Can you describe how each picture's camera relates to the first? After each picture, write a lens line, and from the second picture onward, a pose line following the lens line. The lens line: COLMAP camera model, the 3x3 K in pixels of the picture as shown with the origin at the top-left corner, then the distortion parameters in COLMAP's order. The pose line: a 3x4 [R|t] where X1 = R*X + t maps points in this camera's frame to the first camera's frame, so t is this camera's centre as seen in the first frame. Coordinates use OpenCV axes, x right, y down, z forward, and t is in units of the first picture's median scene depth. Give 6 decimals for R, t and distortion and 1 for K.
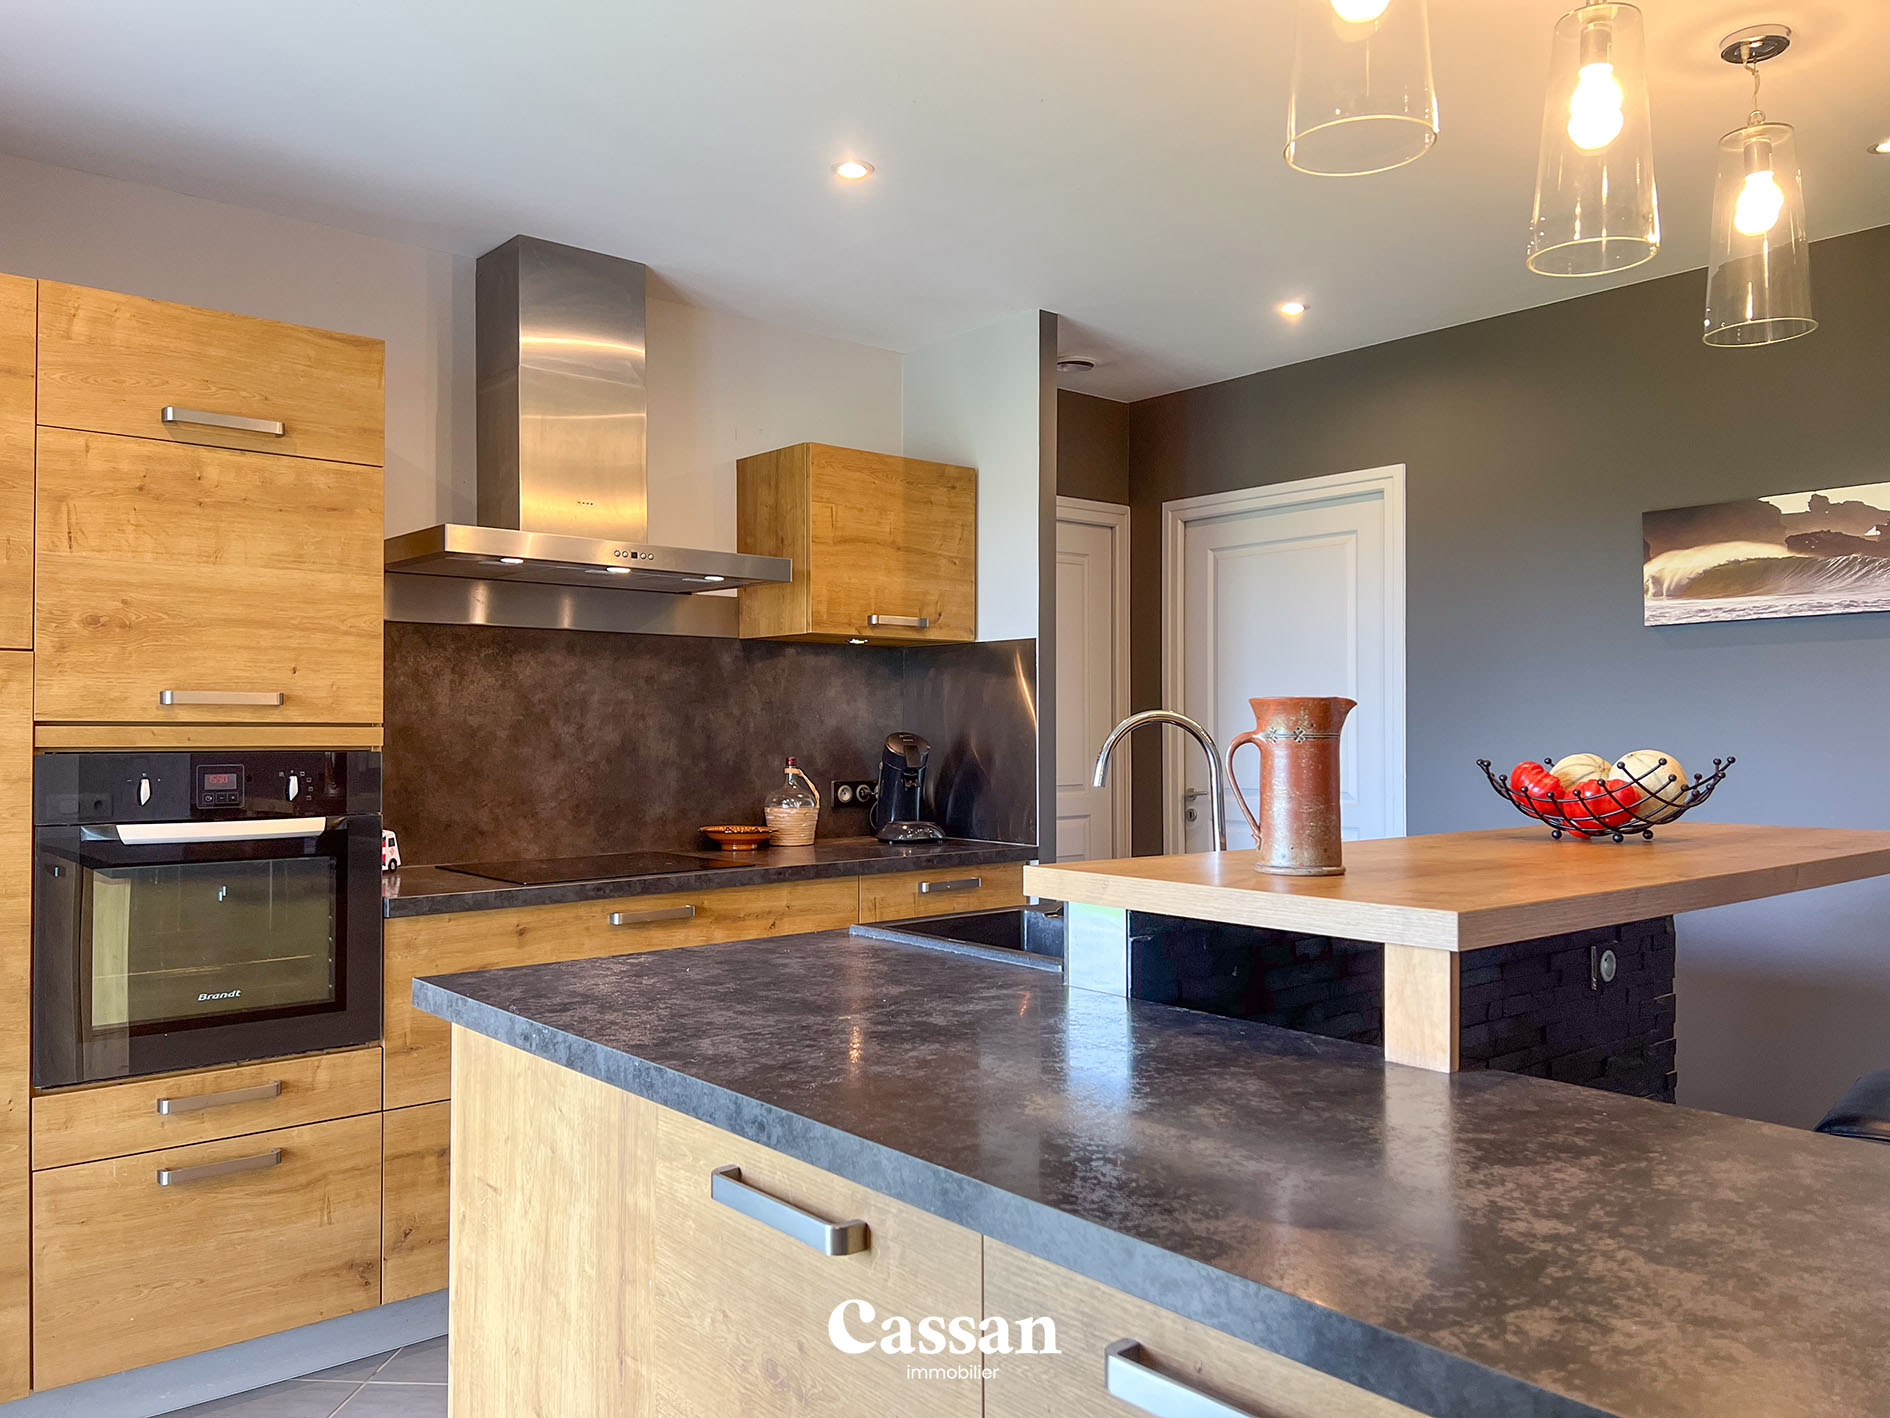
lens RADIAL K [[1412.5, 0, 936.0], [0, 1412.5, 719.5], [0, 0, 1]] dist [0.036274, -0.037593]
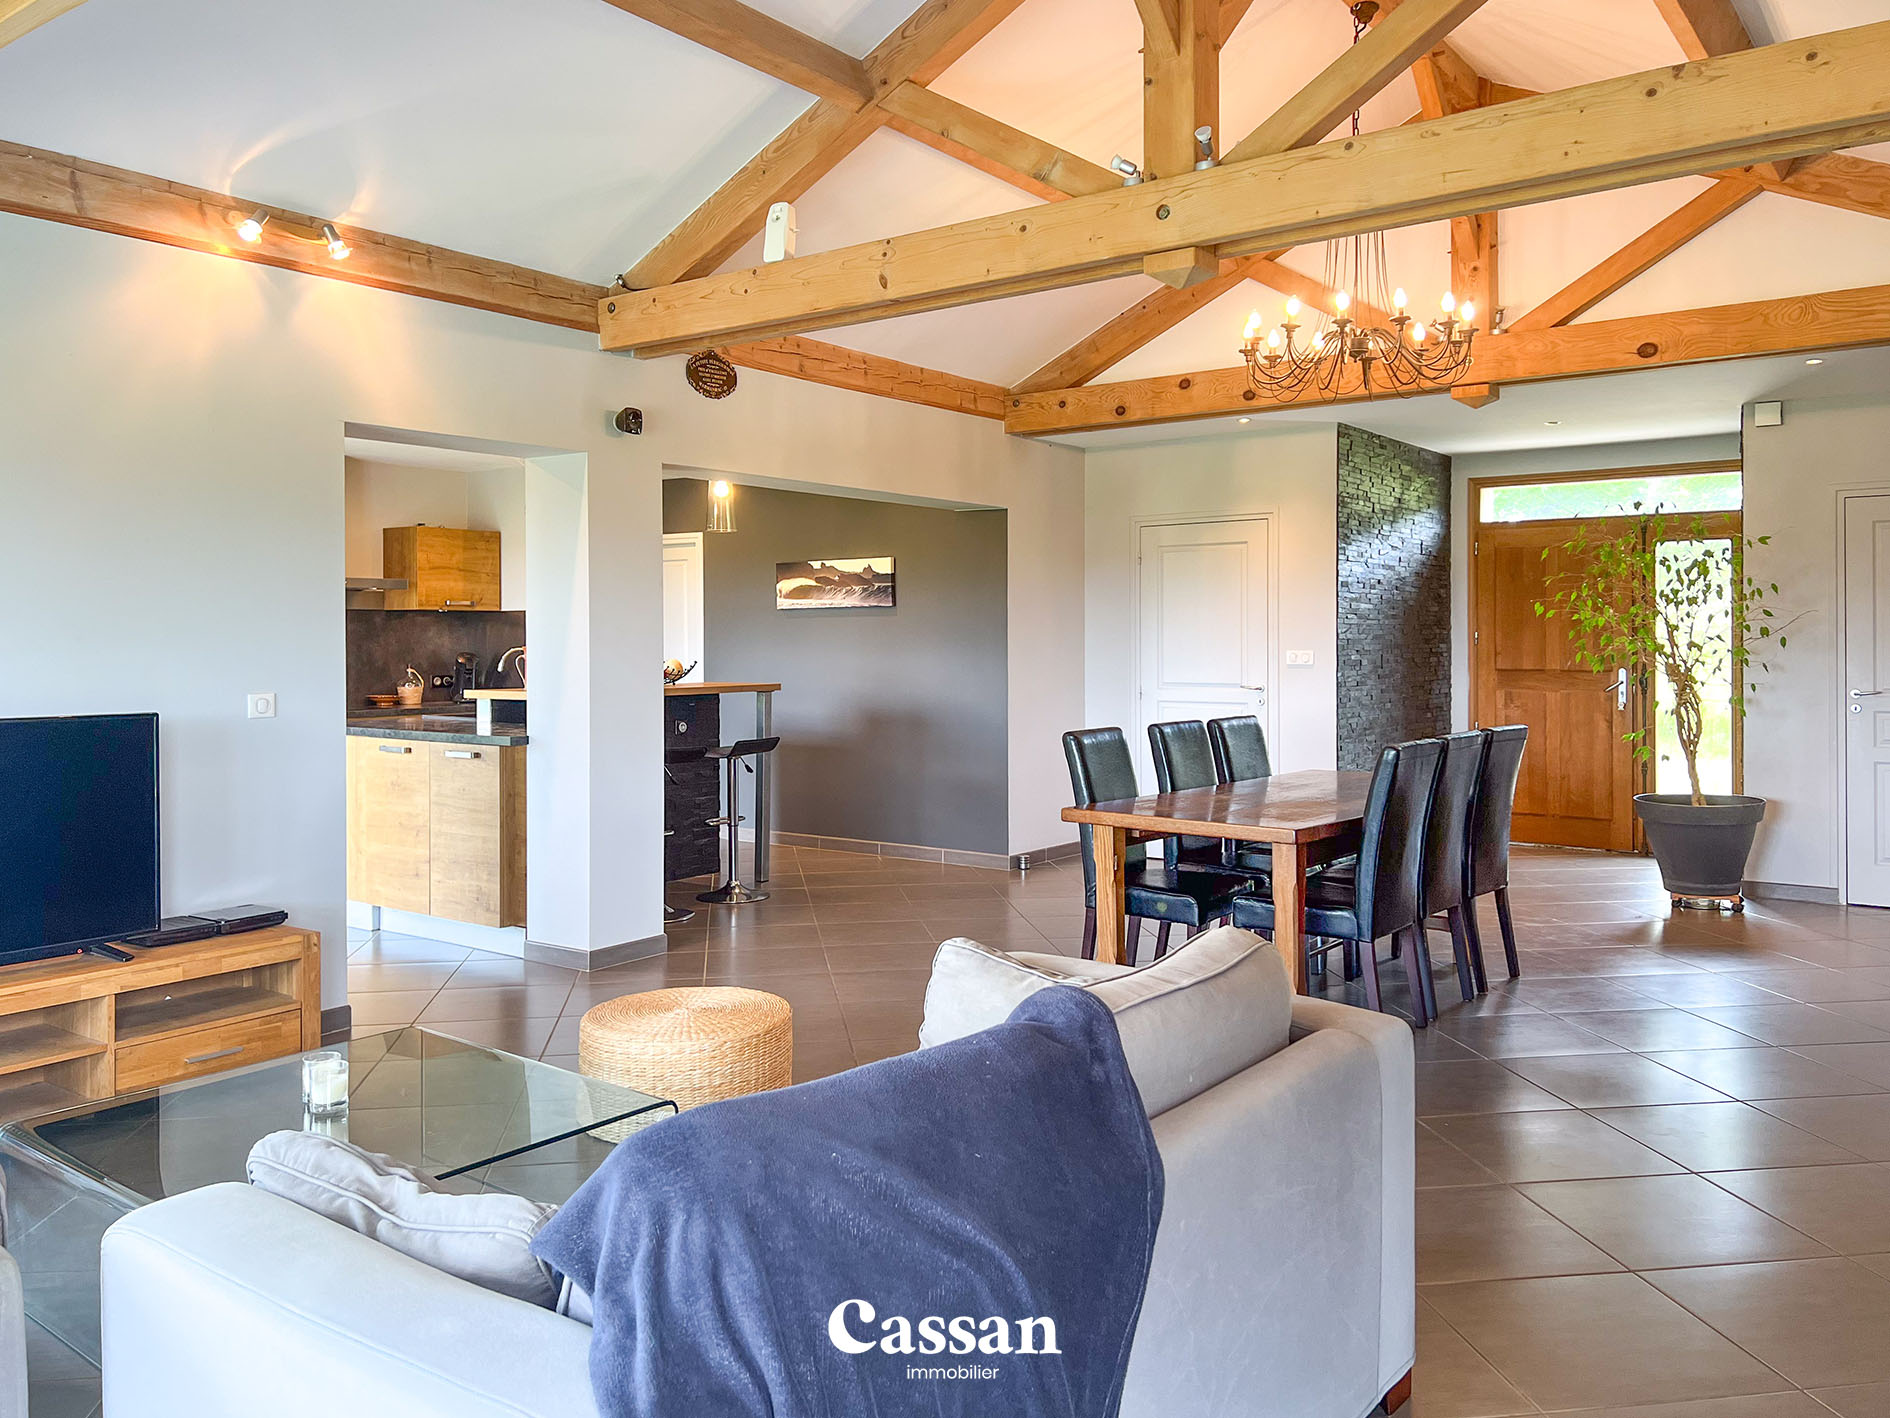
lens RADIAL K [[1450.9, 0, 943.6], [0, 1450.9, 654.9], [0, 0, 1]] dist [0.077256, -0.170267]
pose [[0.973876, -0.002870, 0.227062, 0.193854], [-0.001076, 0.999851, 0.017255, -0.028266], [-0.227078, -0.017048, 0.973727, -1.431782]]
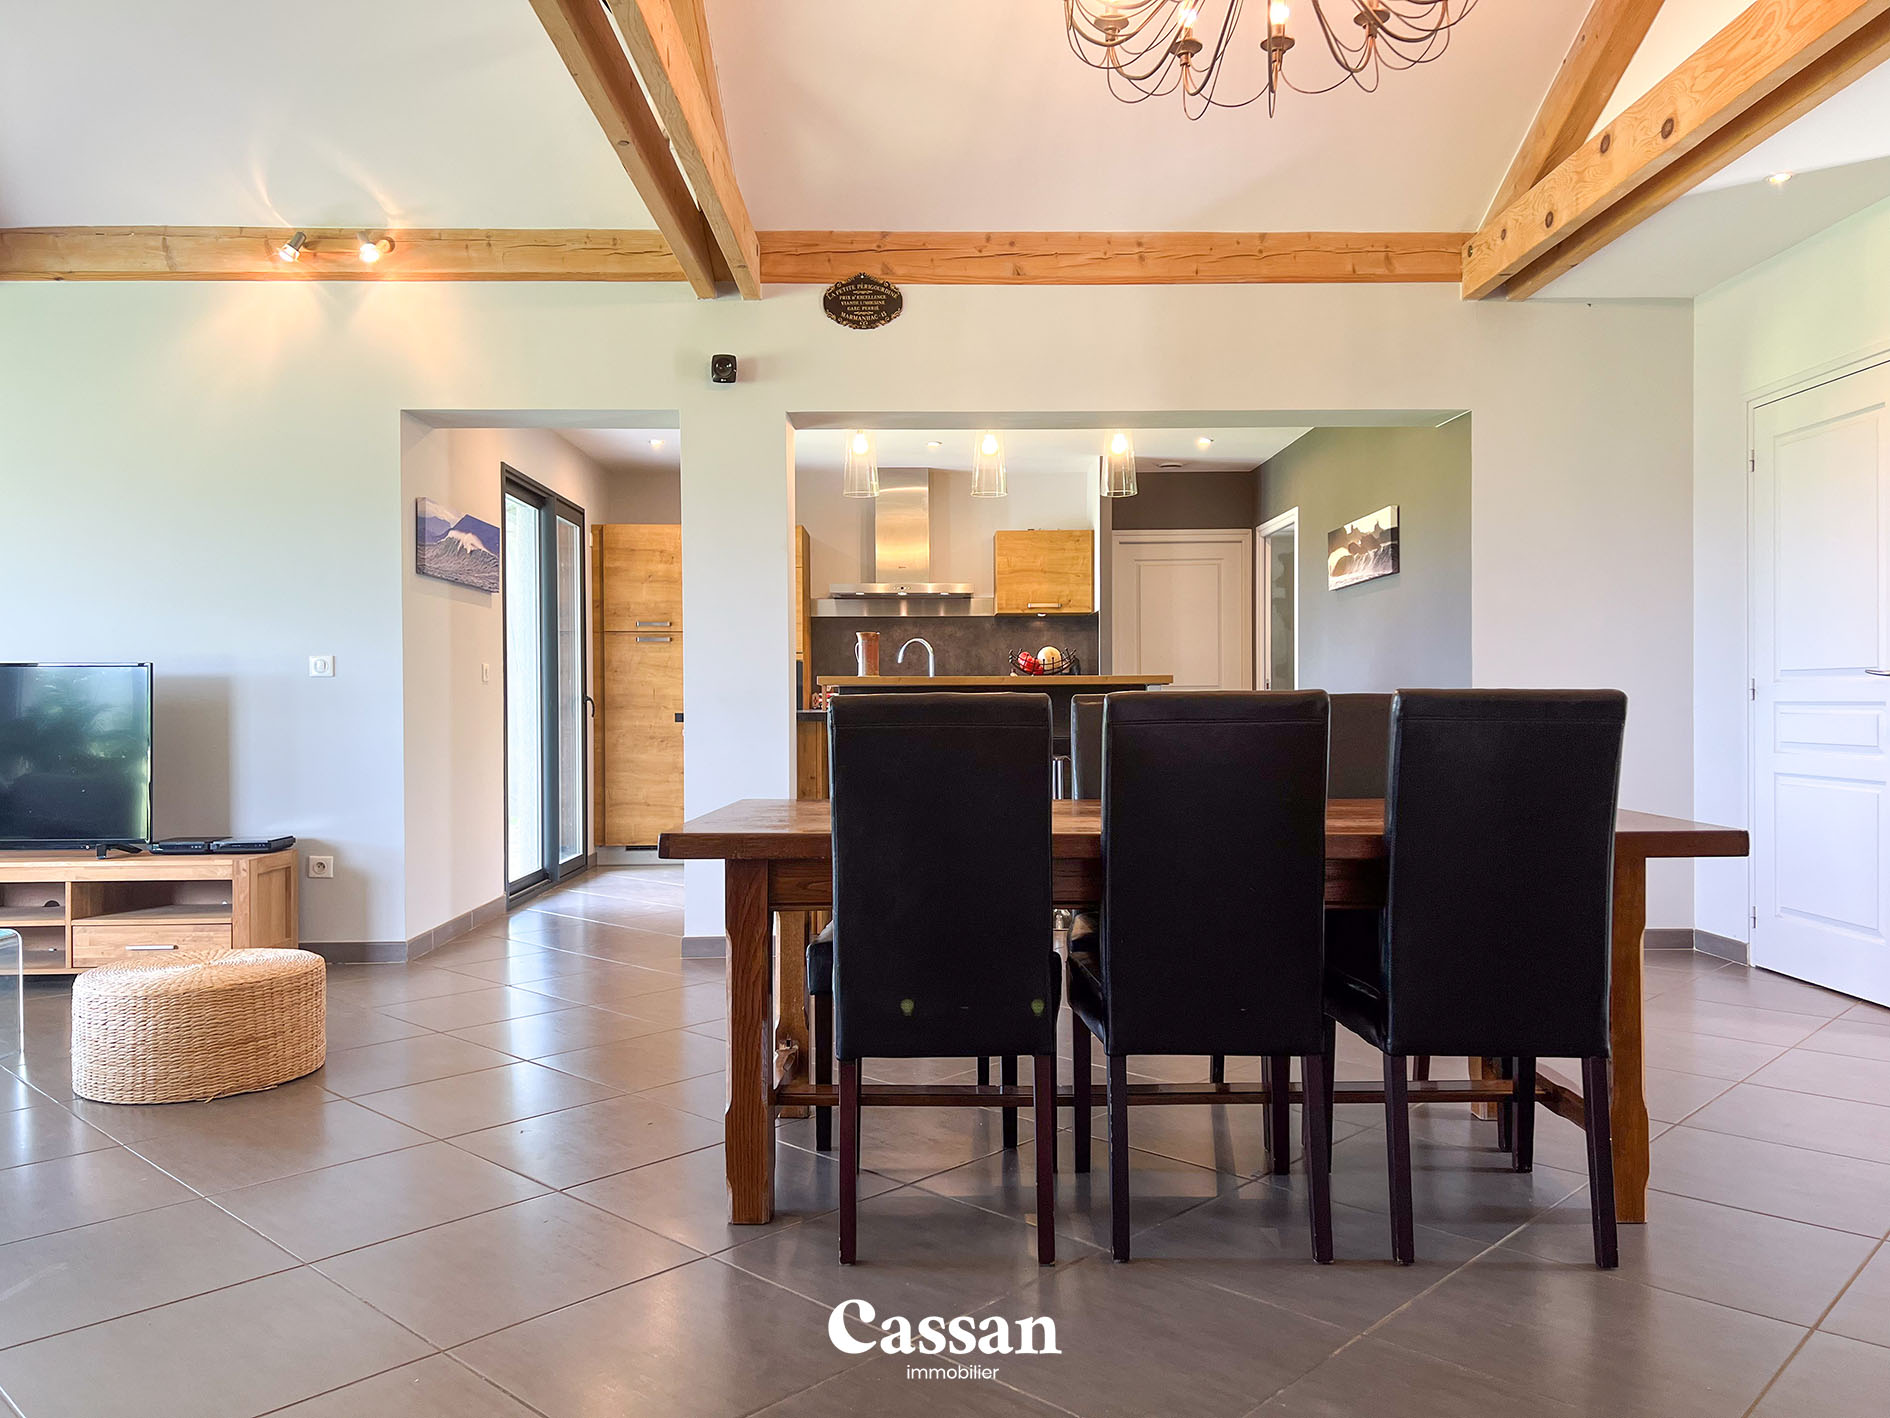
lens RADIAL K [[1406.0, 0, 945.0], [0, 1406.0, 709.0], [0, 0, 1]] dist [0.089287, -0.146206]
pose [[0.779983, -0.001226, -0.625799, 1.227531], [0.009872, 0.999898, 0.010346, 0.067792], [0.625722, -0.014248, 0.779916, -0.809590]]
